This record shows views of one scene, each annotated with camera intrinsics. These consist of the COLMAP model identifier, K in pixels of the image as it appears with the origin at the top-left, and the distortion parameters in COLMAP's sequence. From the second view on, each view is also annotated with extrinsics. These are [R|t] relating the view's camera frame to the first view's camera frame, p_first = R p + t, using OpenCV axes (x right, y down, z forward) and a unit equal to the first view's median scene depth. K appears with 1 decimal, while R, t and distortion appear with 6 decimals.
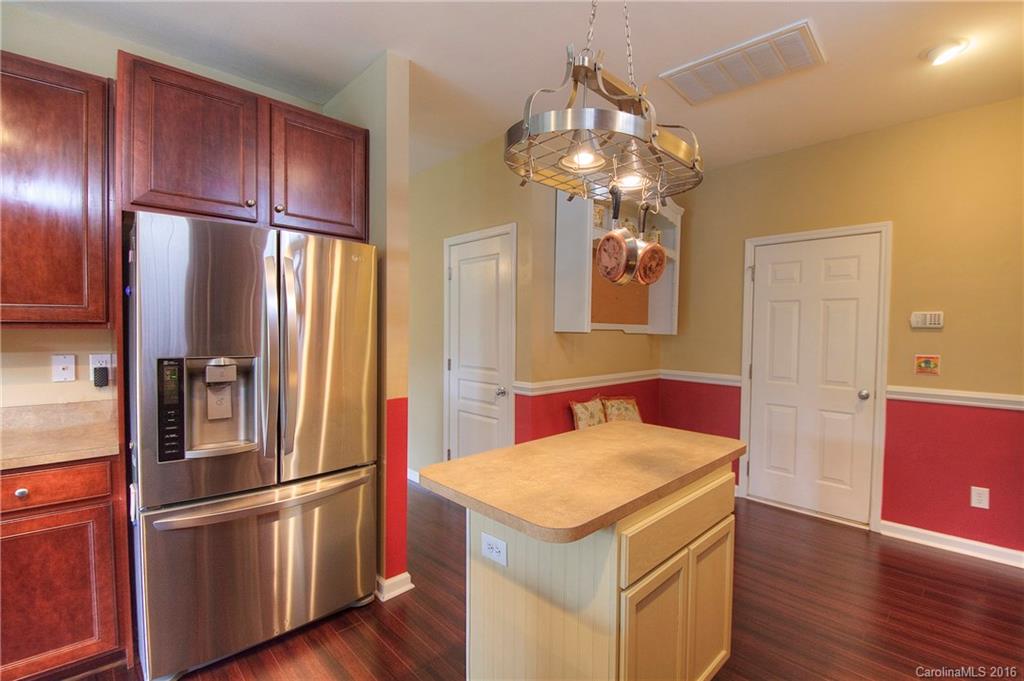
lens RADIAL K [[453.9, 0, 523.9], [0, 453.9, 343.3], [0, 0, 1]] dist [-0.000374, -0.000096]
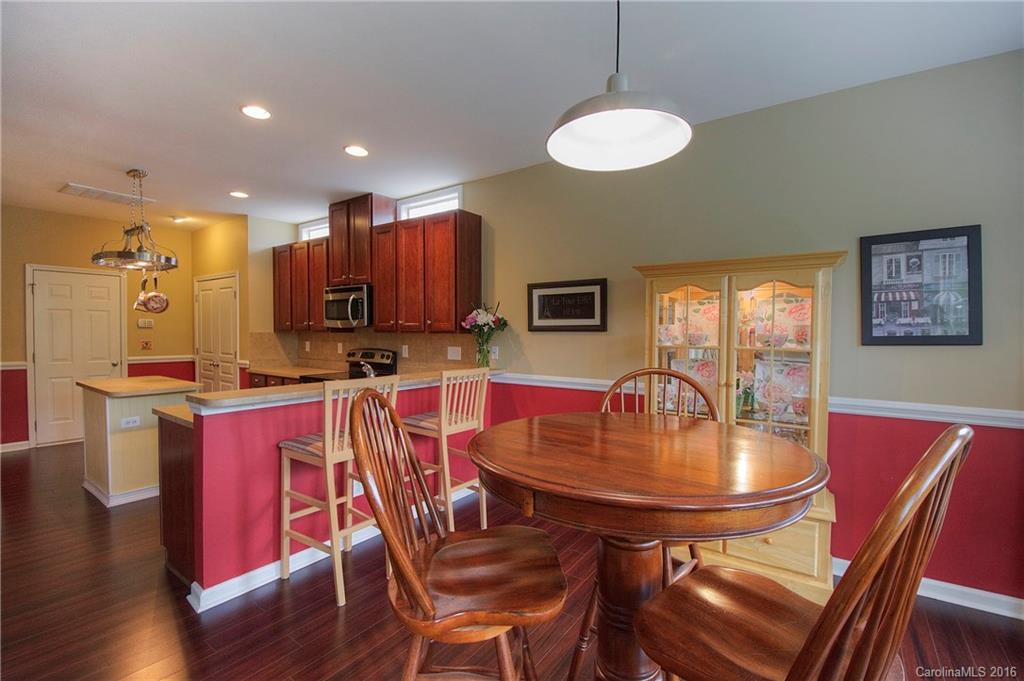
lens RADIAL K [[435.8, 0, 512.0], [0, 435.8, 340.5], [0, 0, 1]] dist [-0.000027, -0.000046]
pose [[-0.153709, -0.037978, 0.987386, -1.235807], [0.022559, 0.998866, 0.041931, -0.017246], [-0.987859, 0.028719, -0.152678, -0.313300]]
